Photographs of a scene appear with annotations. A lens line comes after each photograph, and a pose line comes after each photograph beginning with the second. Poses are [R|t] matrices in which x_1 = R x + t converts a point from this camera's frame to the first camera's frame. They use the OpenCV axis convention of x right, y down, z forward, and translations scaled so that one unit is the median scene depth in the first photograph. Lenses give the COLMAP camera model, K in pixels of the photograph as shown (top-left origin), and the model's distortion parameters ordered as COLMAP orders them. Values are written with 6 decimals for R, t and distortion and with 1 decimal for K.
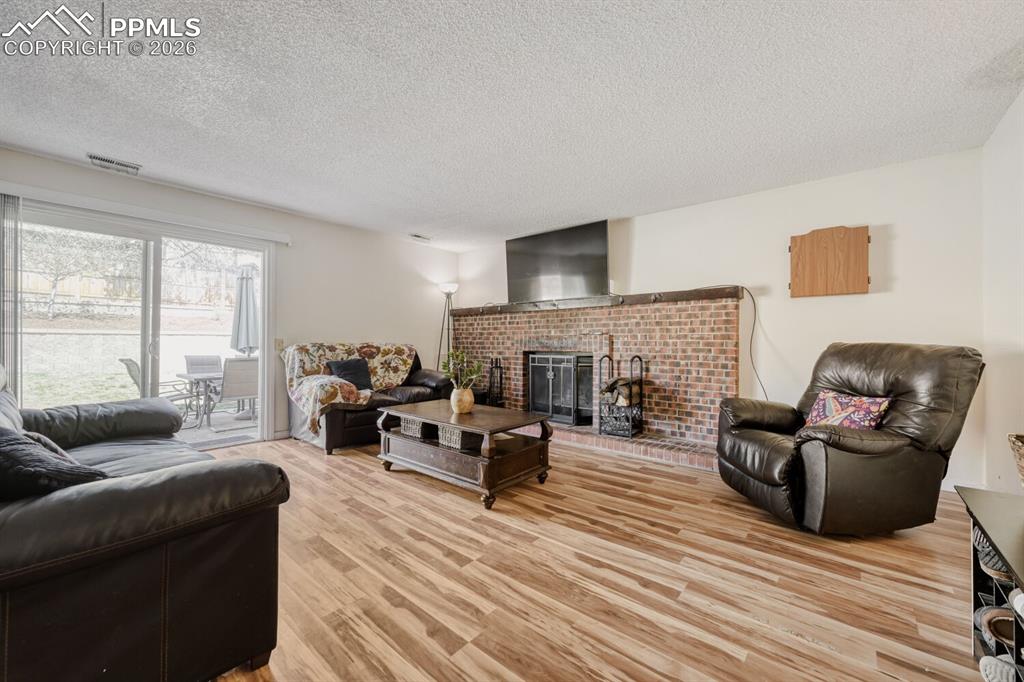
lens RADIAL K [[404.2, 0, 512.8], [0, 404.2, 340.0], [0, 0, 1]] dist [-0.003434, 0.000012]
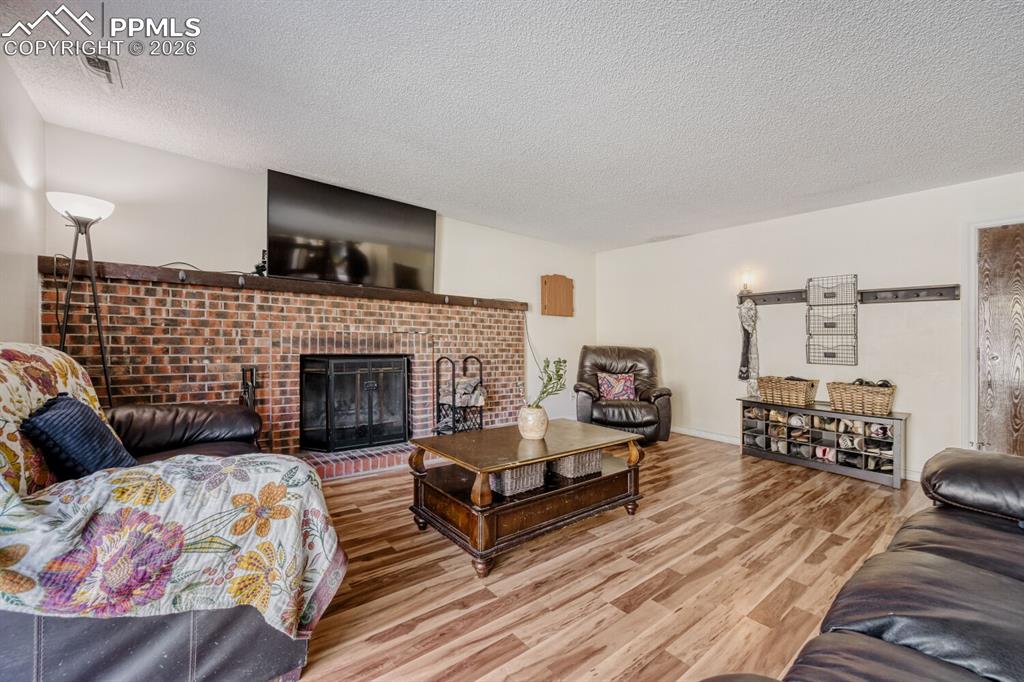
lens RADIAL K [[404.2, 0, 512.8], [0, 404.2, 340.0], [0, 0, 1]] dist [-0.003434, 0.000012]
pose [[0.185153, 0.005244, 0.982696, -0.722157], [-0.025171, 0.999683, -0.000592, -0.005461], [-0.982387, -0.024626, 0.185226, 0.727250]]
